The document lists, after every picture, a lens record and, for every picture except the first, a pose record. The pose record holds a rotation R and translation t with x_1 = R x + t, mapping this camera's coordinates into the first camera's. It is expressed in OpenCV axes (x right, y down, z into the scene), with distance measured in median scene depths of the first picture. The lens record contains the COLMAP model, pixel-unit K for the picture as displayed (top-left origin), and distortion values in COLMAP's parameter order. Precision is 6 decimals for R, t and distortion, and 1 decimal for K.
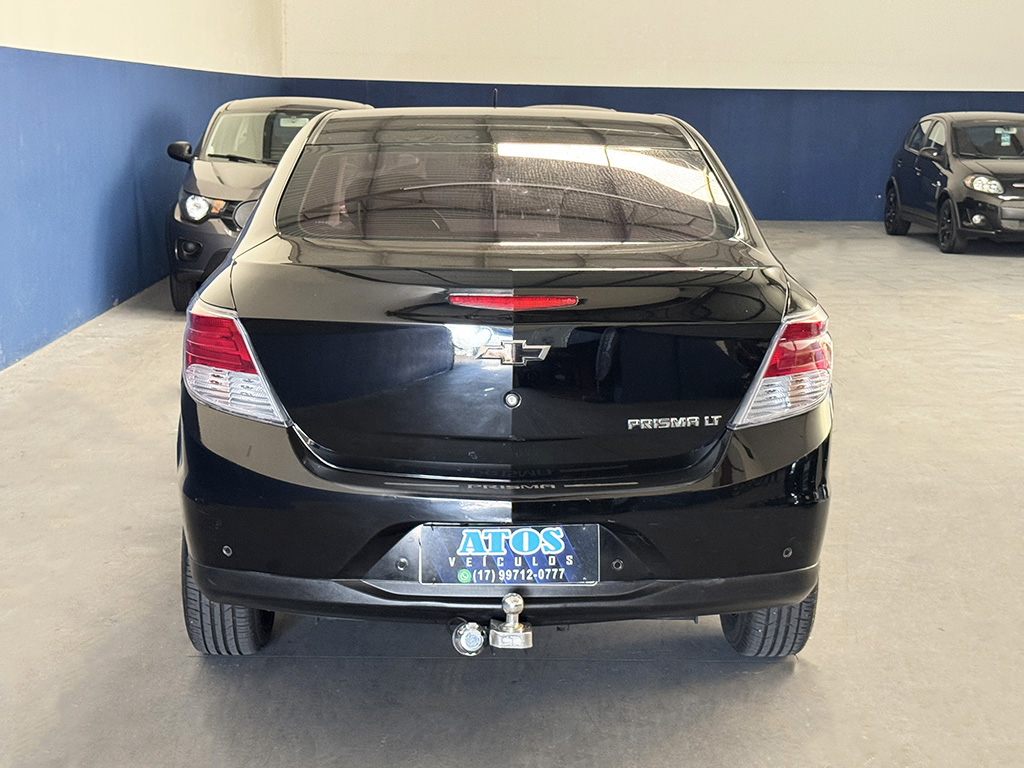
lens RADIAL K [[1535.6, 0, 518.6], [0, 1535.6, 380.8], [0, 0, 1]] dist [0.131154, 0.000000]
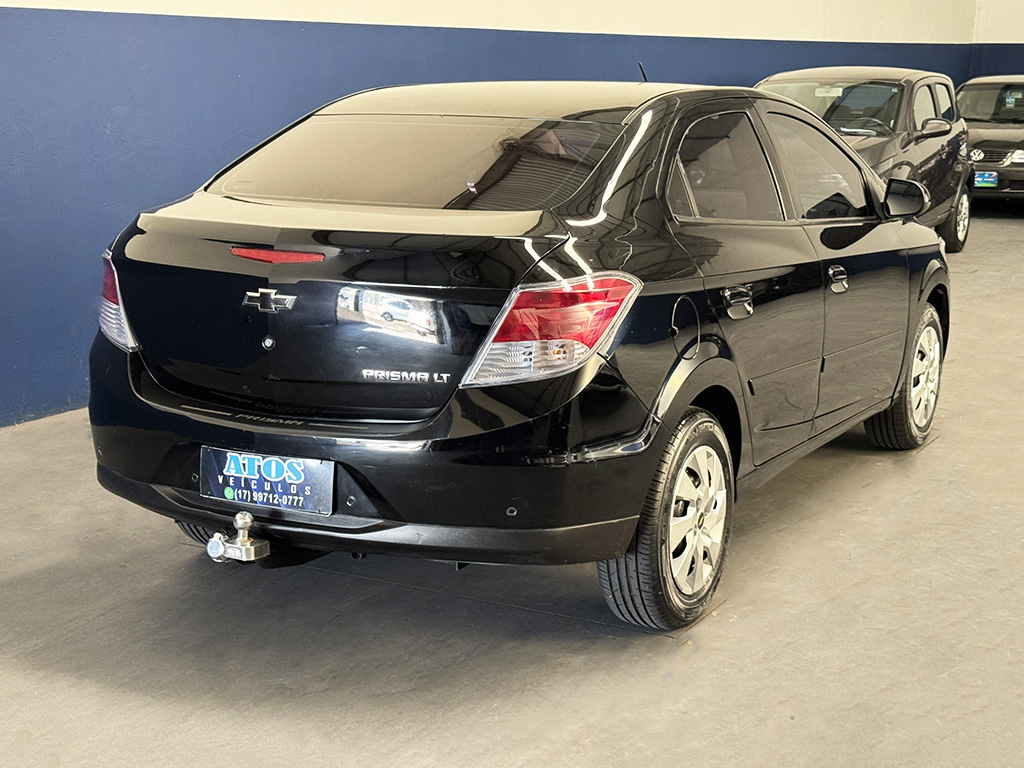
lens RADIAL K [[1535.6, 0, 509.0], [0, 1535.6, 390.8], [0, 0, 1]] dist [0.131154, 0.000000]
pose [[0.867723, 0.088802, -0.489052, 0.699284], [-0.080376, 0.996030, 0.038248, -0.009605], [0.490507, 0.006120, 0.871416, 0.100330]]
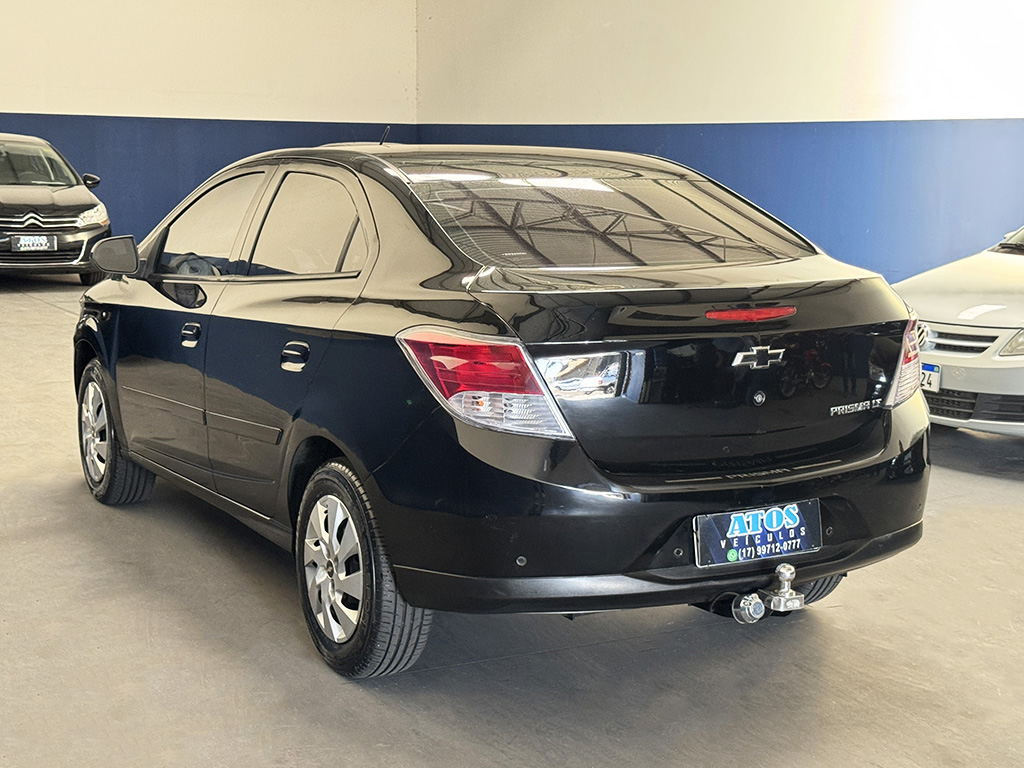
lens RADIAL K [[1535.6, 0, 505.9], [0, 1535.6, 378.7], [0, 0, 1]] dist [0.131154, 0.000000]
pose [[0.892574, -0.073782, 0.444824, -0.683996], [0.081486, 0.996673, 0.001808, -0.019633], [-0.443478, 0.034633, 0.895616, 0.043700]]
